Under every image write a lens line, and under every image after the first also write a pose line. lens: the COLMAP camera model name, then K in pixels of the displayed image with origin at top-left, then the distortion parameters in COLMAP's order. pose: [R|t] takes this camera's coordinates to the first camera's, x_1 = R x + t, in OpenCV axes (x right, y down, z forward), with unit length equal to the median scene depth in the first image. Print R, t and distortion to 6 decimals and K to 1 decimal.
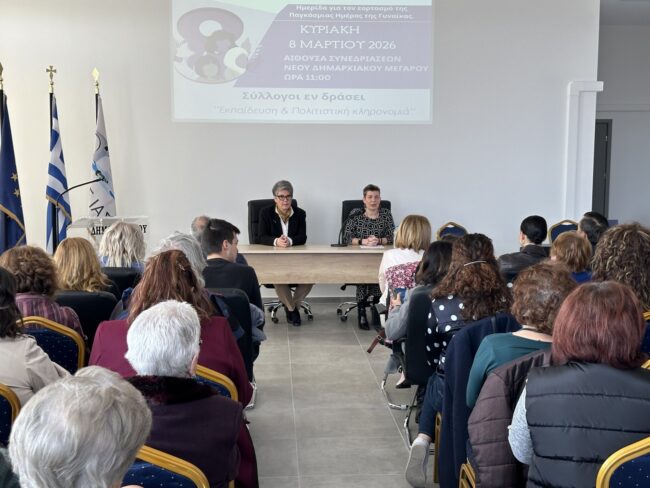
lens RADIAL K [[898.2, 0, 325.0], [0, 898.2, 244.0], [0, 0, 1]] dist [0.150555, -0.108661]
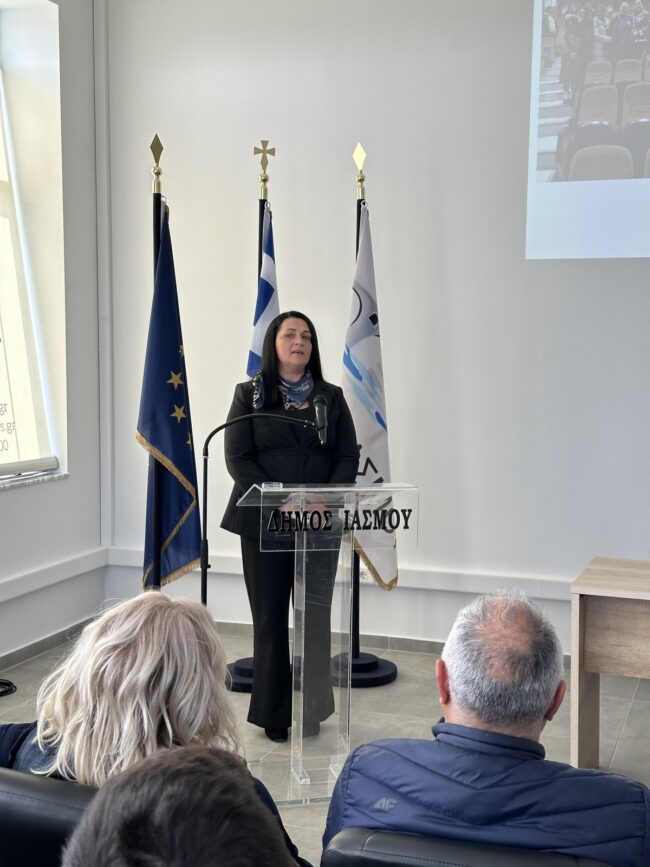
lens RADIAL K [[1200.8, 0, 338.9], [0, 1200.8, 444.2], [0, 0, 1]] dist [0.134278, 0.026711]
pose [[0.928041, 0.040709, -0.370246, -0.028973], [-0.042656, 0.999086, 0.002932, -0.041136], [0.370027, 0.013072, 0.928929, 0.409662]]
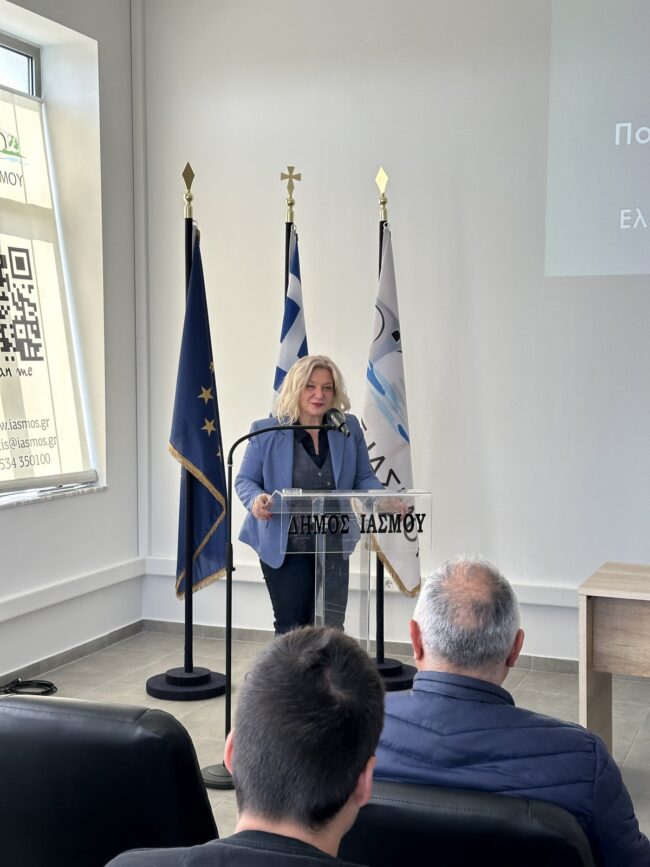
lens RADIAL K [[1202.8, 0, 322.7], [0, 1202.8, 447.4], [0, 0, 1]] dist [0.132472, 0.022200]
pose [[0.907902, 0.031516, -0.417995, -0.010110], [-0.040523, 0.999098, -0.012688, -0.035401], [0.417218, 0.028458, 0.908361, 0.392111]]
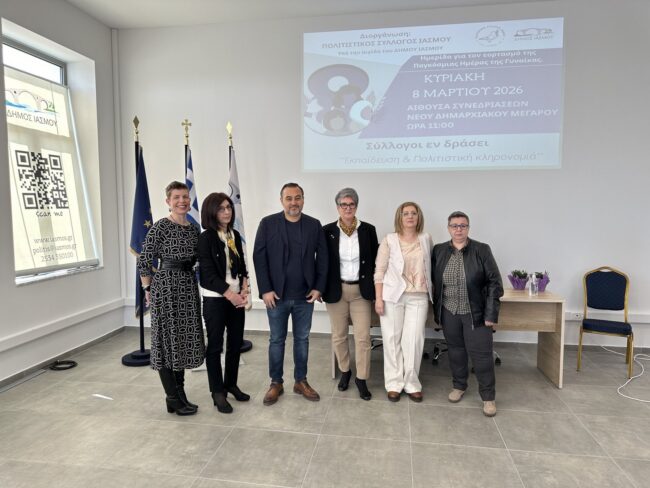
lens RADIAL K [[458.3, 0, 321.9], [0, 458.3, 243.7], [0, 0, 1]] dist [0.034185, -0.042939]
pose [[0.977451, 0.014737, -0.210647, -0.027626], [-0.017296, 0.999797, -0.010312, -0.043588], [0.210452, 0.013723, 0.977508, 0.468327]]
